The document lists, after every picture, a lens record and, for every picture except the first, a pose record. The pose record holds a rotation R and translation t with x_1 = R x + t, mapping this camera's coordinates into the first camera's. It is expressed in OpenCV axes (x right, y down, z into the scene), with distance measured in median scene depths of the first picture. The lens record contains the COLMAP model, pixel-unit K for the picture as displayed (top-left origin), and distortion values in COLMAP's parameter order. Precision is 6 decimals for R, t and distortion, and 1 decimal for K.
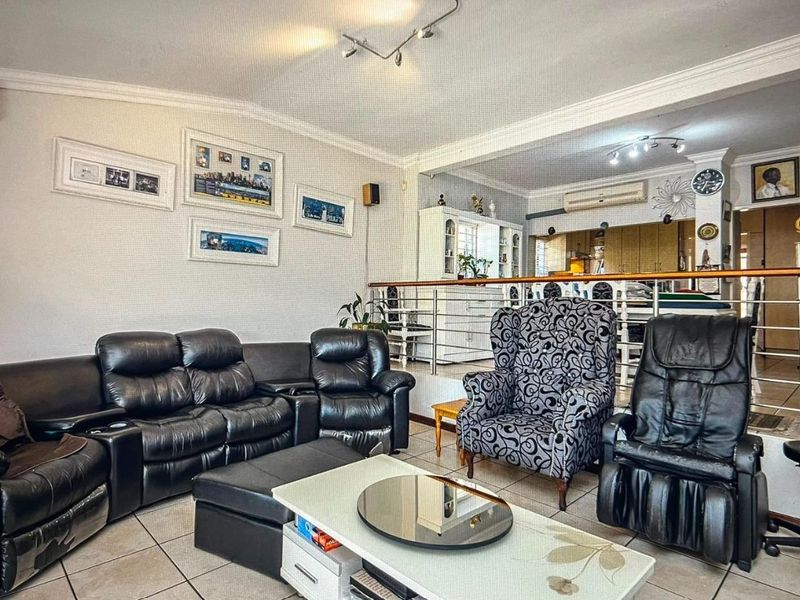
lens RADIAL K [[449.0, 0, 363.6], [0, 449.0, 299.6], [0, 0, 1]] dist [-0.001211, -0.001142]
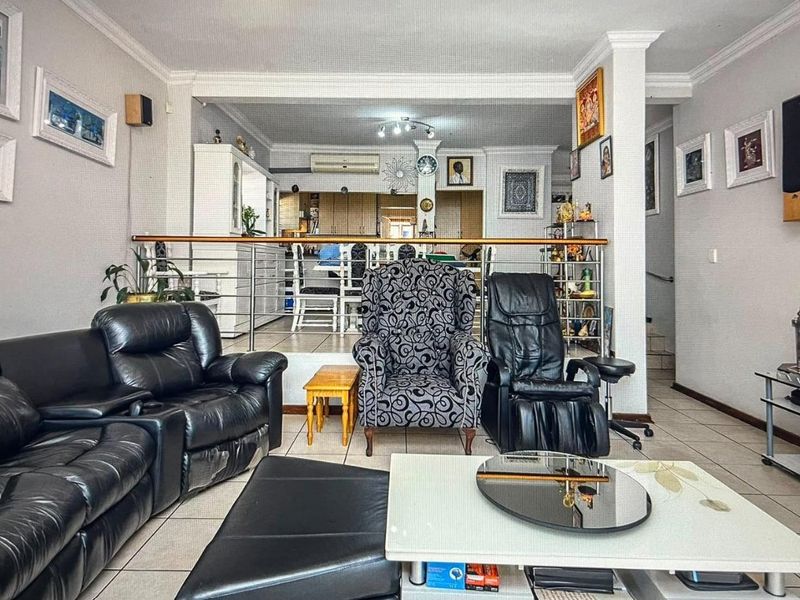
lens RADIAL K [[472.8, 0, 385.9], [0, 472.8, 260.4], [0, 0, 1]] dist [0.039900, -0.000422]
pose [[0.669520, -0.001188, 0.742793, -0.418935], [-0.004317, 0.999976, 0.005491, -0.006366], [-0.742782, -0.006883, 0.669498, 0.298318]]
